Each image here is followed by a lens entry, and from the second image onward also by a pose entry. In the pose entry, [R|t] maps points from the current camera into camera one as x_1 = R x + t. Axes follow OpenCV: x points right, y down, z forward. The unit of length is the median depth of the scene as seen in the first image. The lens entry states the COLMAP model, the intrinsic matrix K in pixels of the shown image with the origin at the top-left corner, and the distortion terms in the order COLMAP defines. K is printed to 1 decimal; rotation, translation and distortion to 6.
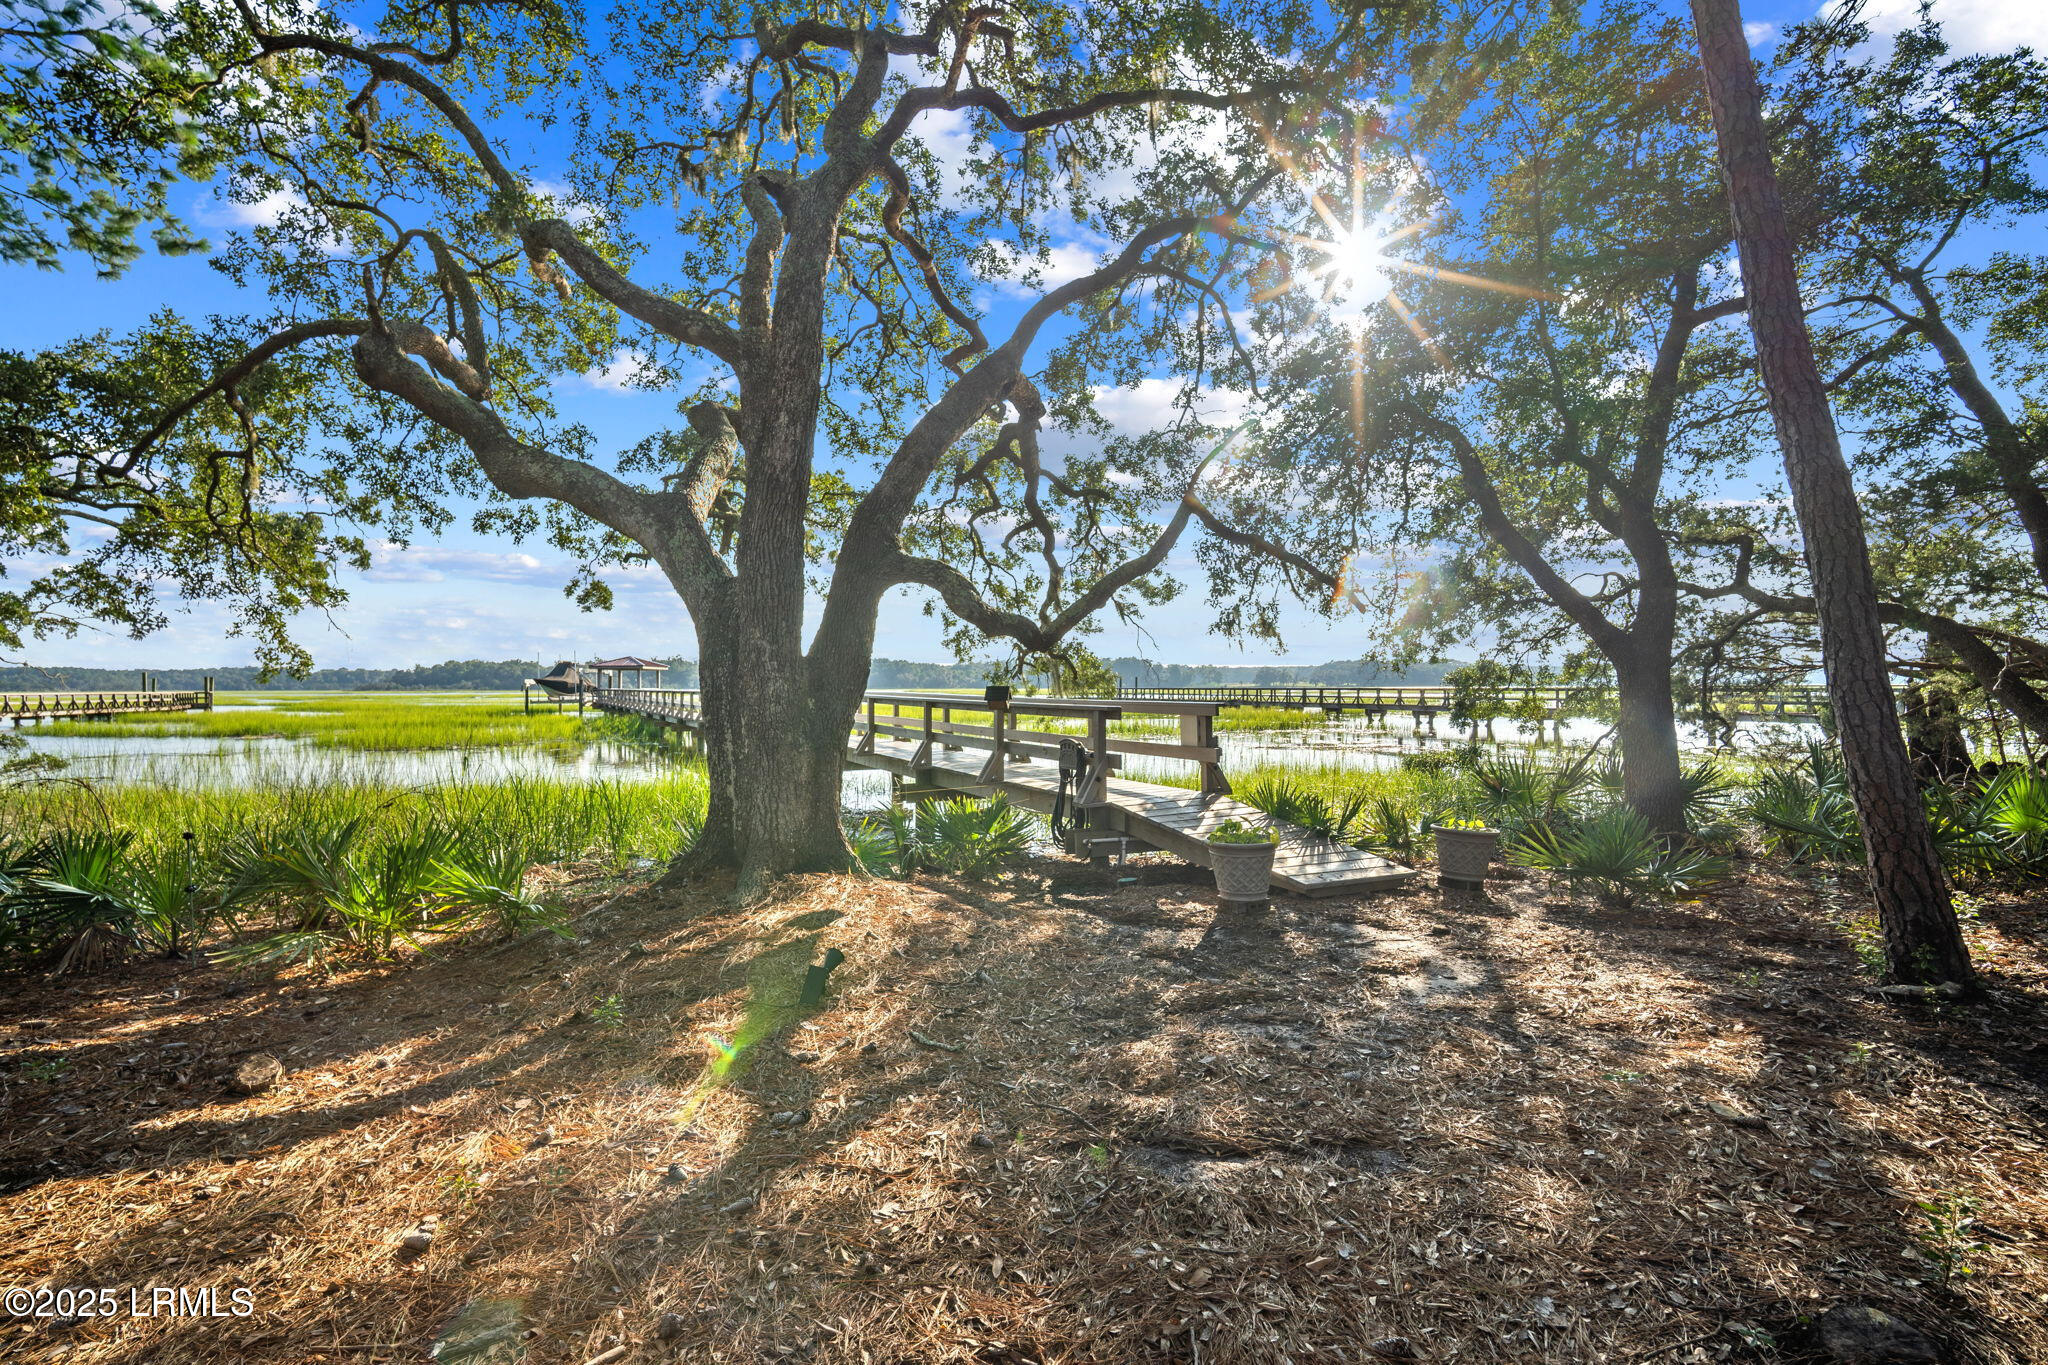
lens RADIAL K [[934.5, 0, 1004.0], [0, 934.5, 681.9], [0, 0, 1]] dist [0.000556, 0.000199]
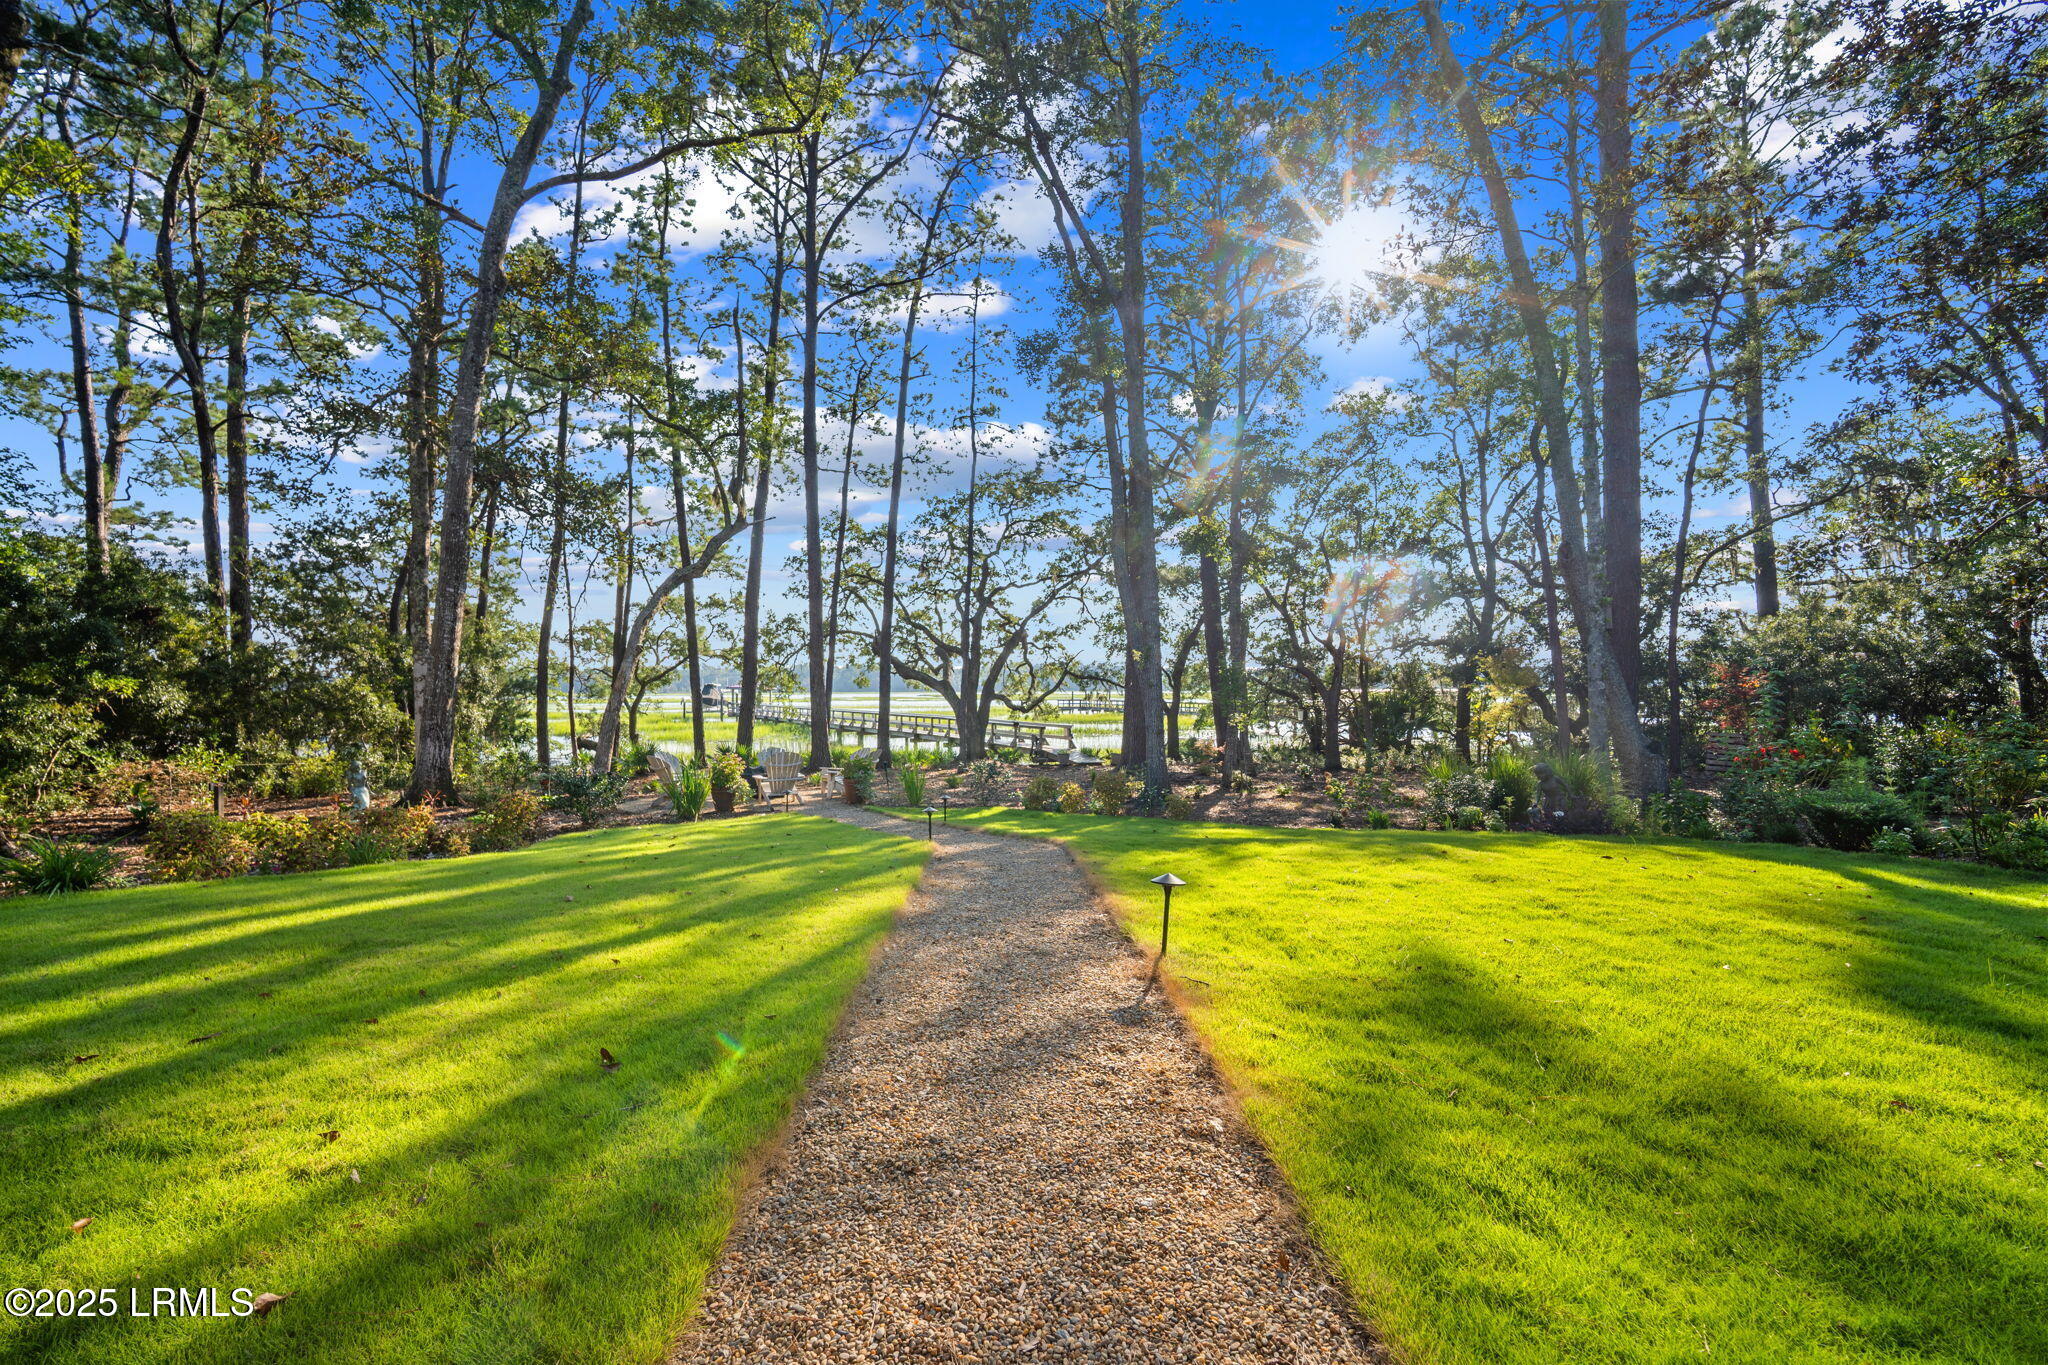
lens RADIAL K [[934.5, 0, 1004.0], [0, 934.5, 681.9], [0, 0, 1]] dist [0.000556, 0.000199]
pose [[0.999997, 0.001869, -0.001429, -0.027765], [-0.001874, 0.999992, -0.003457, -0.080576], [0.001423, 0.003460, 0.999993, -1.621172]]
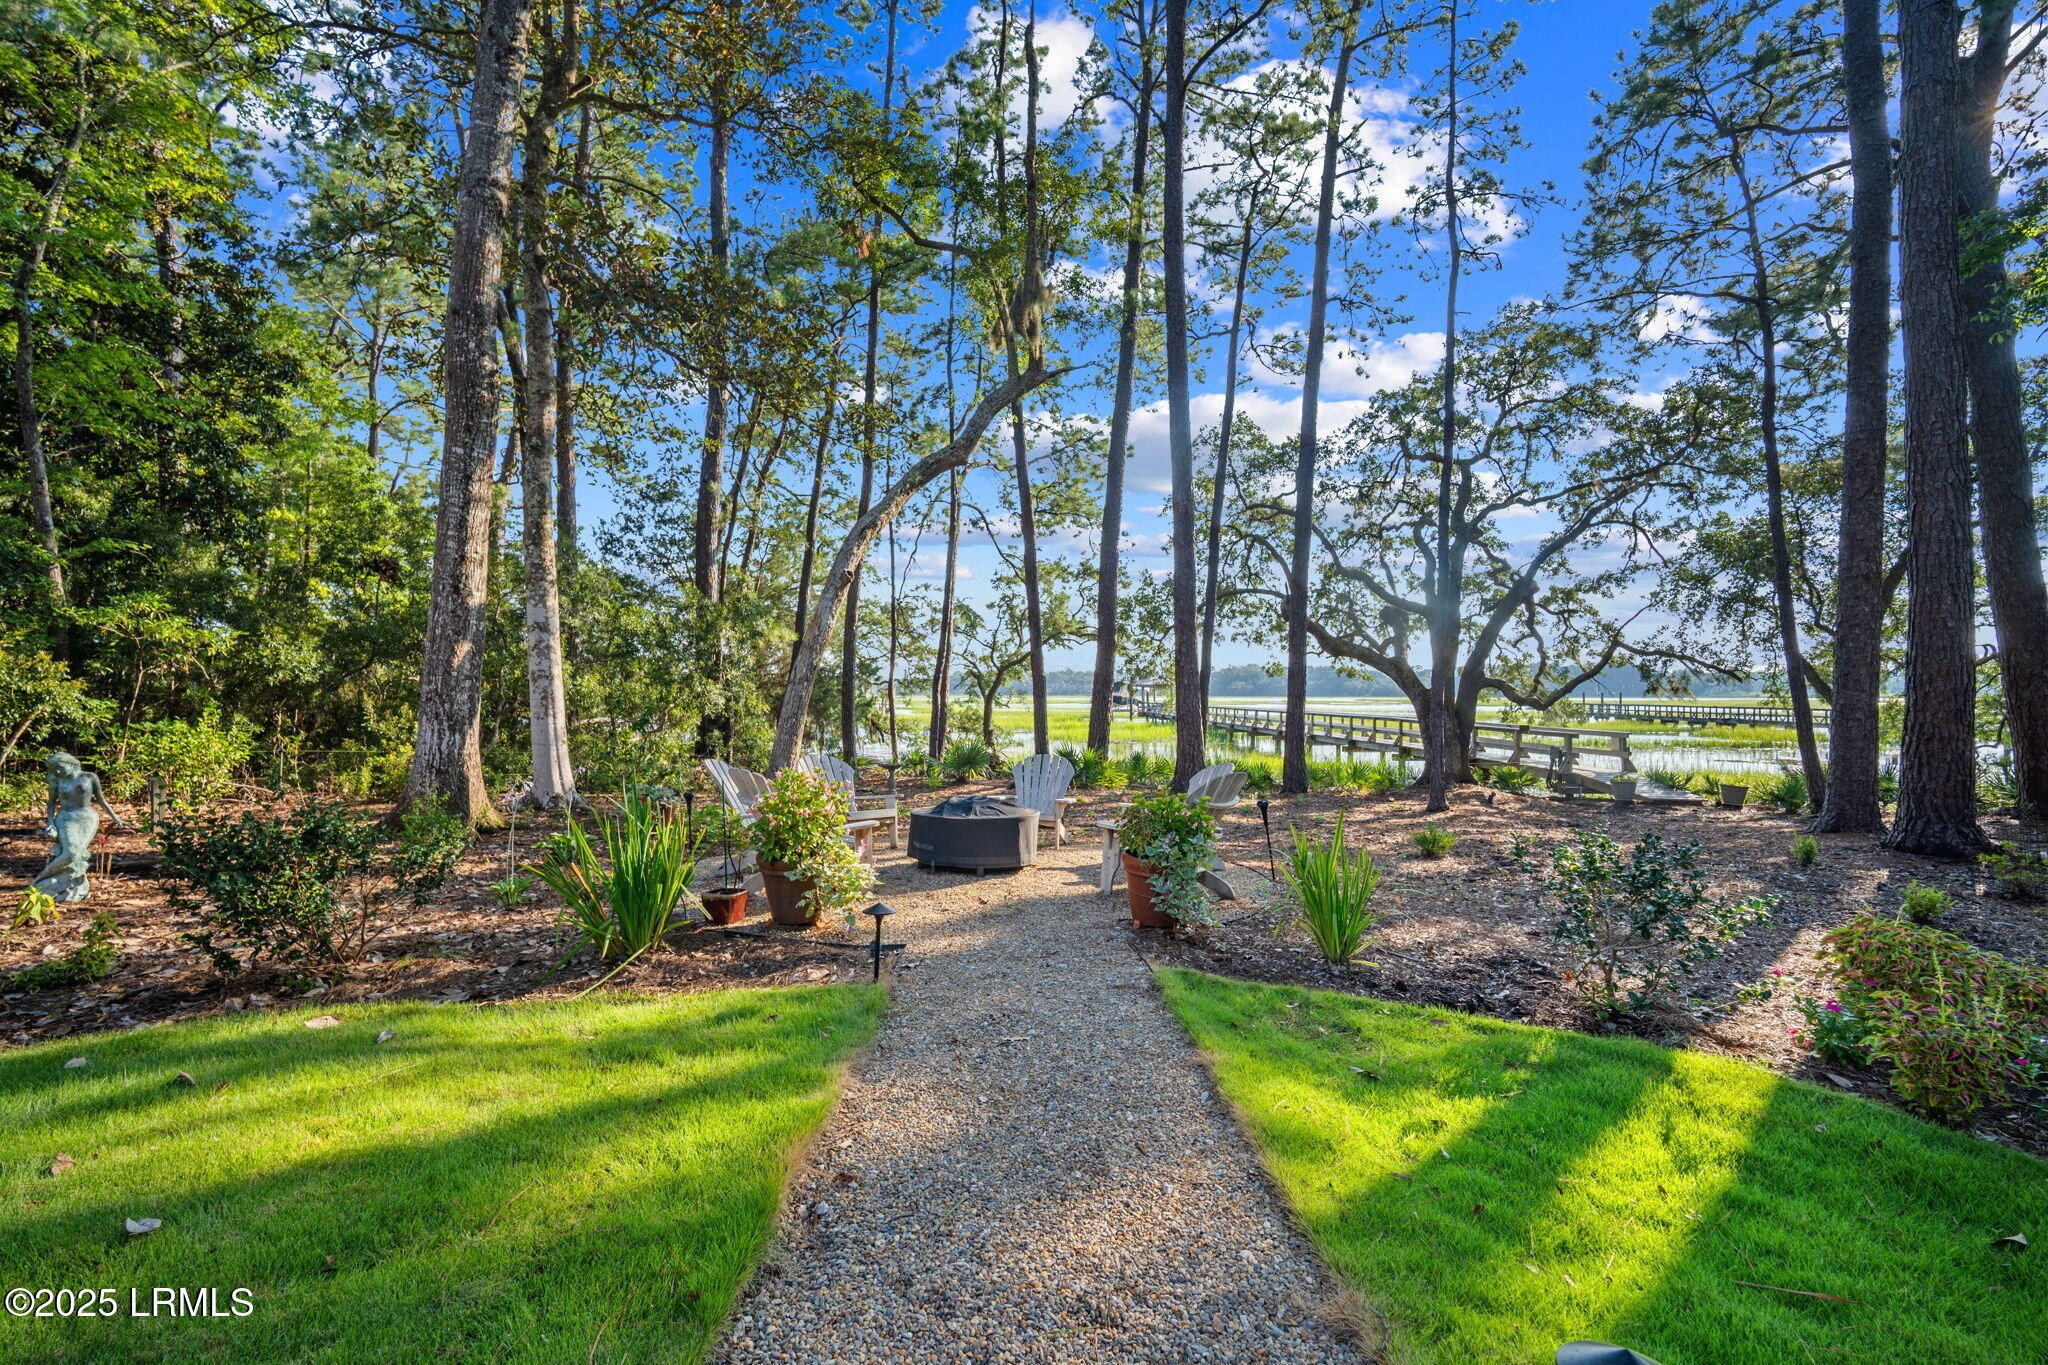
lens RADIAL K [[934.5, 0, 1004.0], [0, 934.5, 681.9], [0, 0, 1]] dist [0.000556, 0.000199]
pose [[0.899246, -0.000686, -0.437442, -0.084421], [-0.001840, 0.999984, -0.005351, -0.049232], [0.437439, 0.005617, 0.899231, -0.986629]]
